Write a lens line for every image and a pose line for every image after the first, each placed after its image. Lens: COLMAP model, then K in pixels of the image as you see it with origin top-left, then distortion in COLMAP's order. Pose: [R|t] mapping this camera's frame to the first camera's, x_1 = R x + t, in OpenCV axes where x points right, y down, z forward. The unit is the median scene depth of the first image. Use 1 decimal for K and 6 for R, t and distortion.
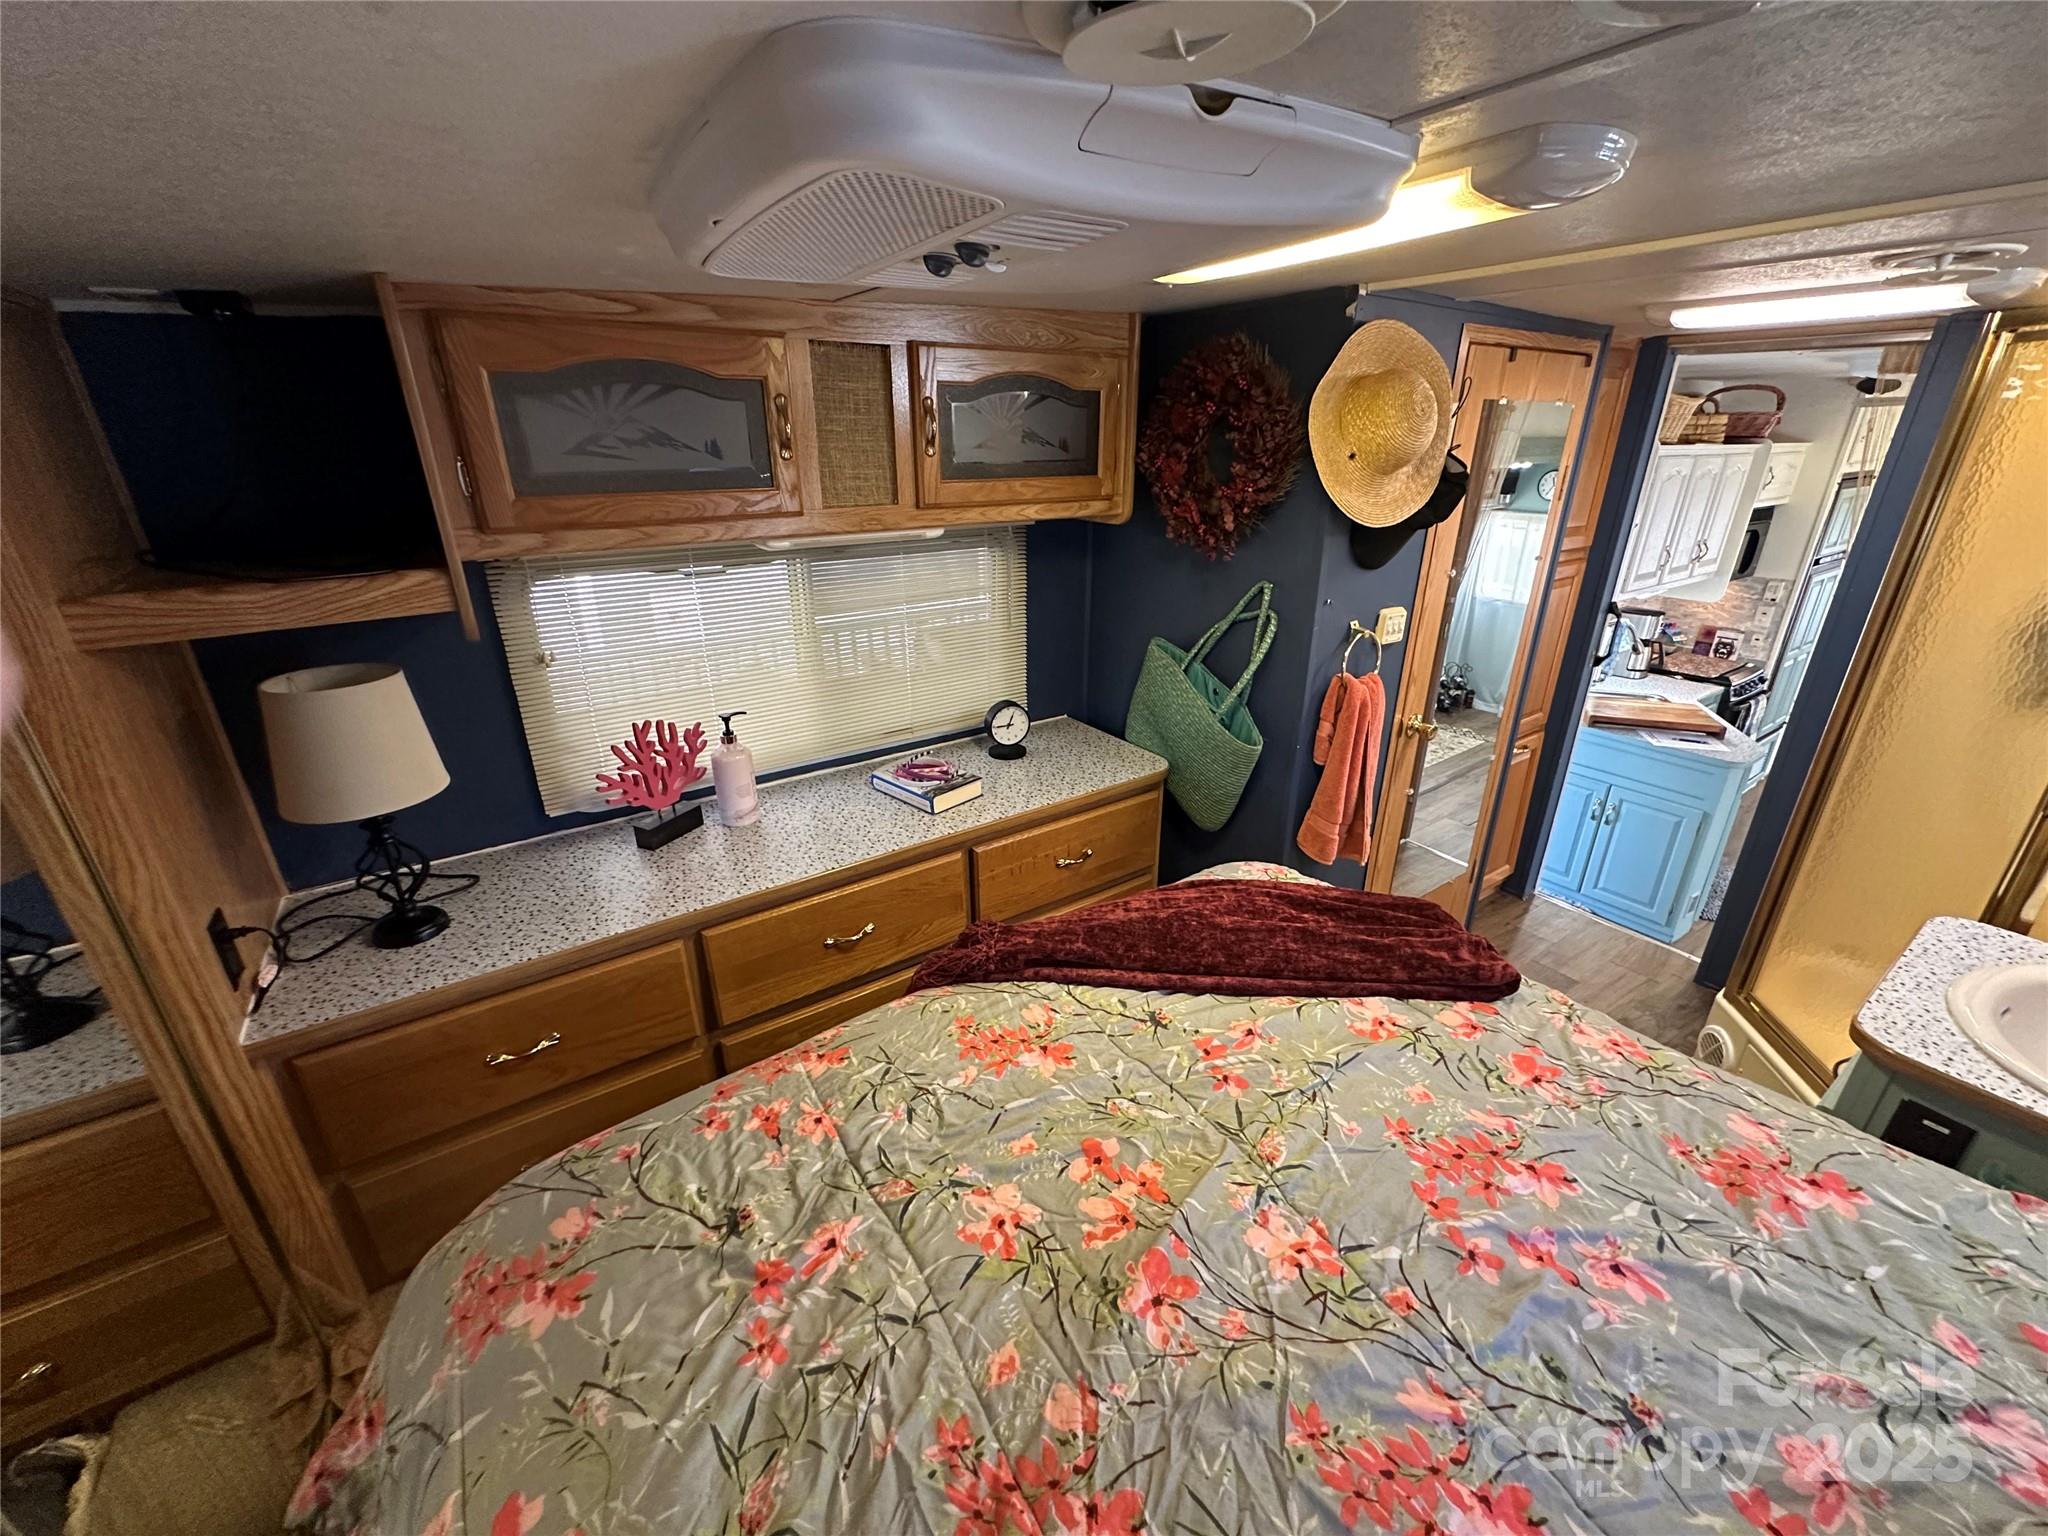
lens RADIAL K [[826.5, 0, 1024.4], [0, 826.5, 773.0], [0, 0, 1]] dist [-0.000703, -0.000074]
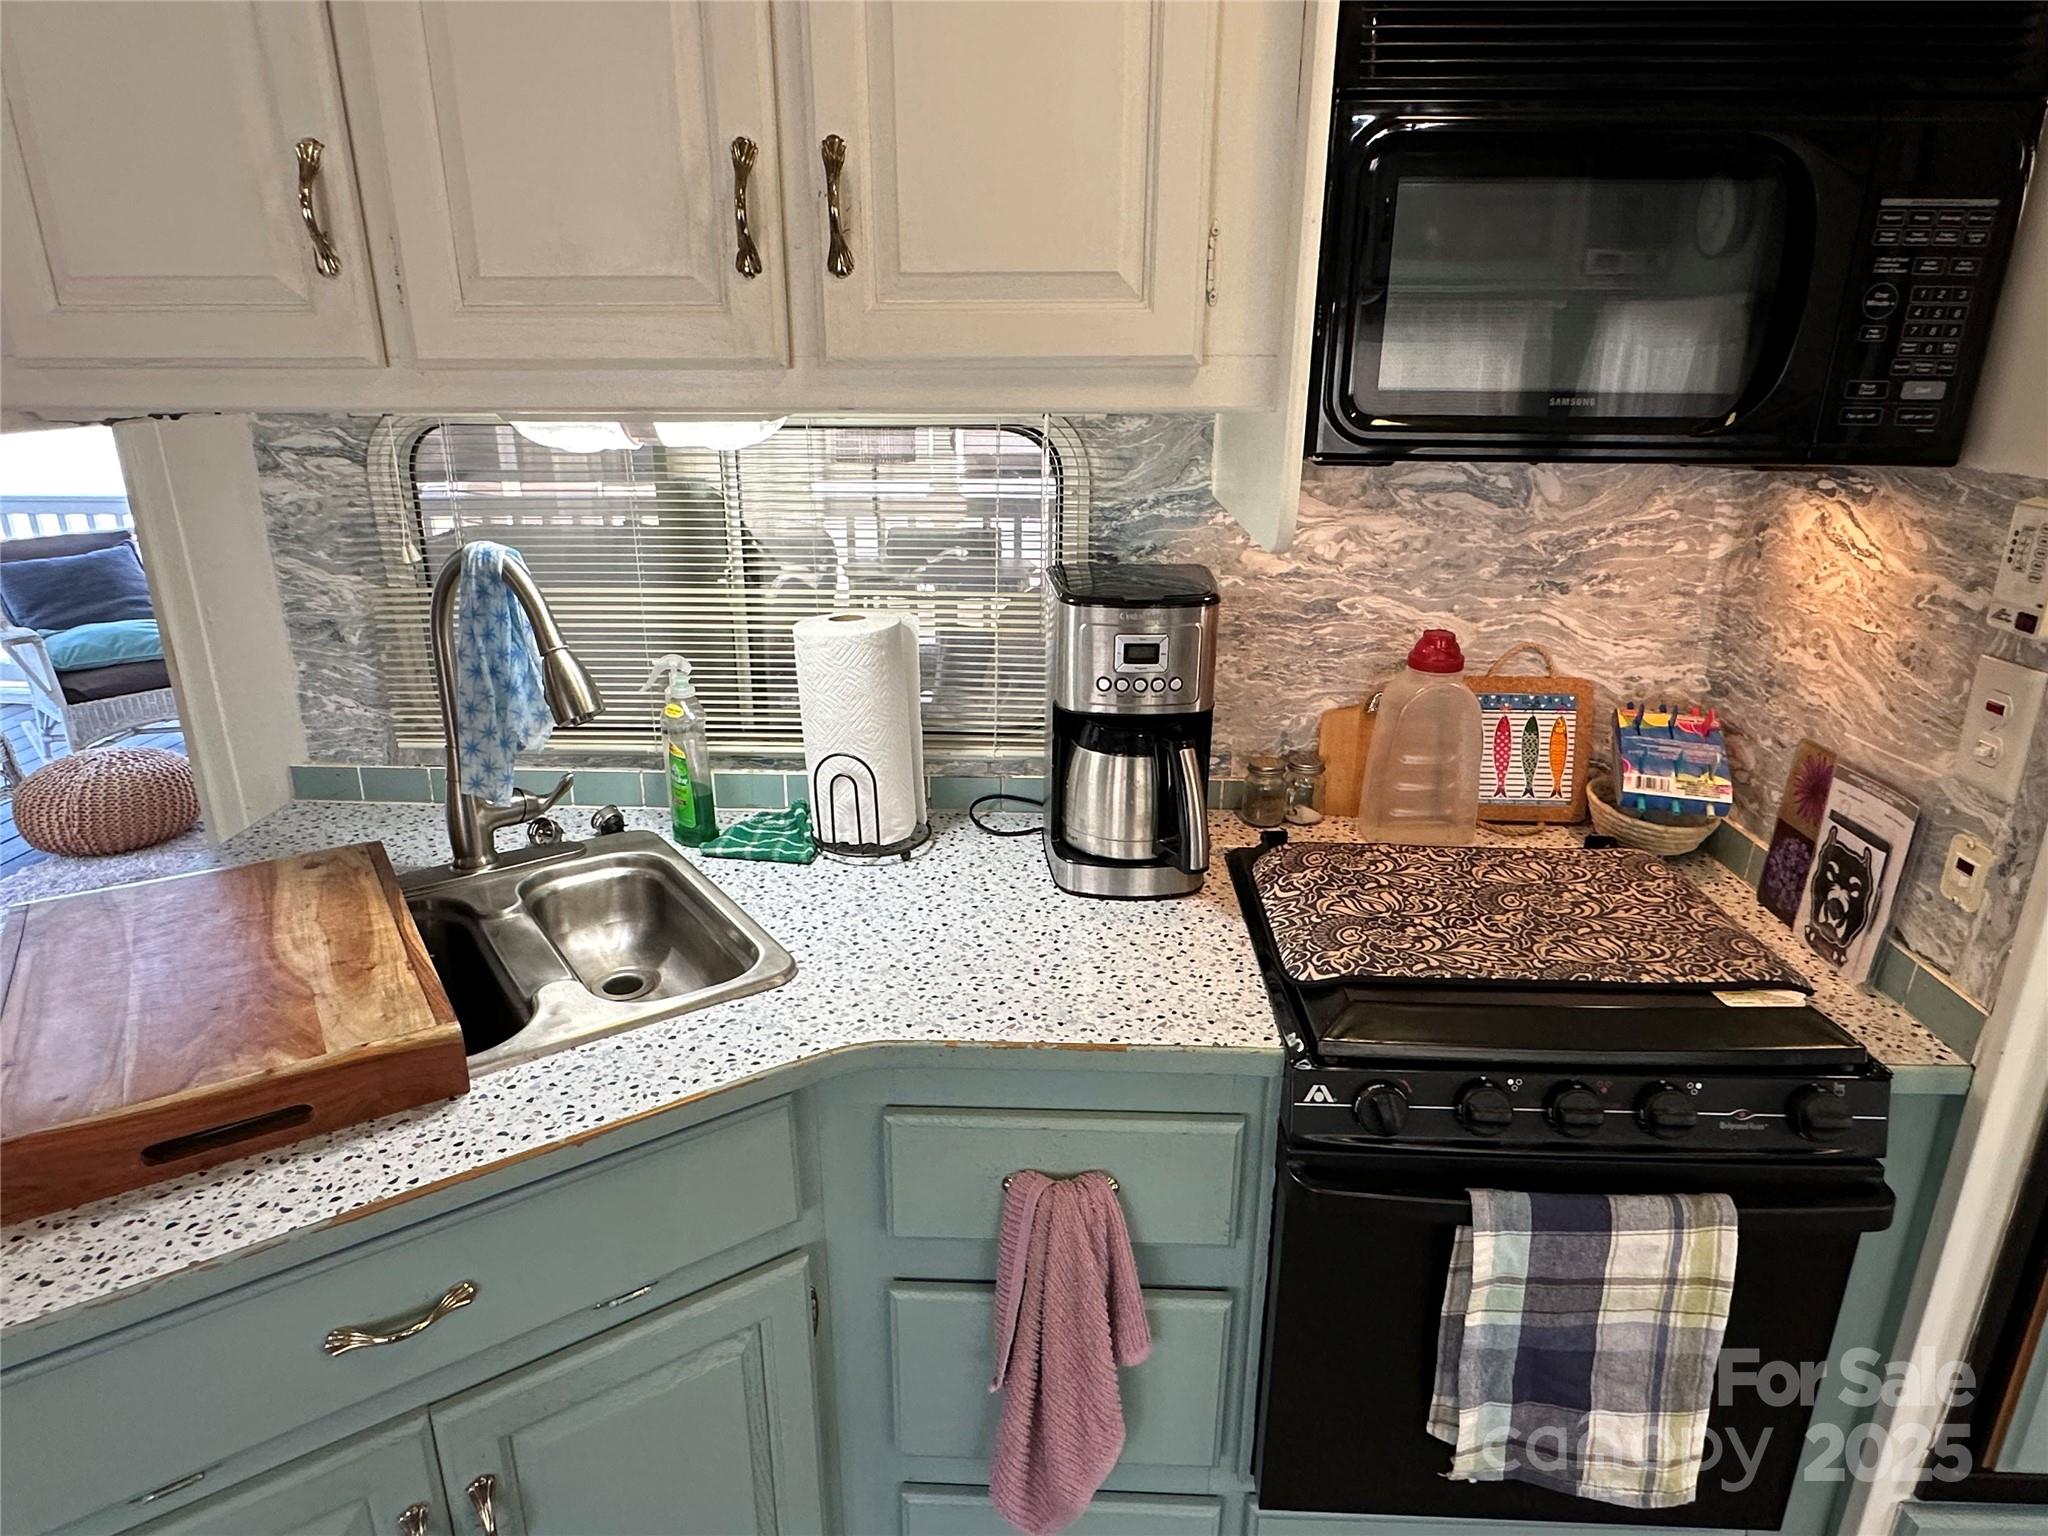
lens RADIAL K [[1208.0, 0, 1013.5], [0, 1208.0, 772.0], [0, 0, 1]] dist [-0.007049, 0.002182]
pose [[0.796335, 0.200484, -0.570664, 0.852441], [-0.232146, 0.972520, 0.017713, -0.138304], [0.558533, 0.118371, 0.820993, 0.692057]]
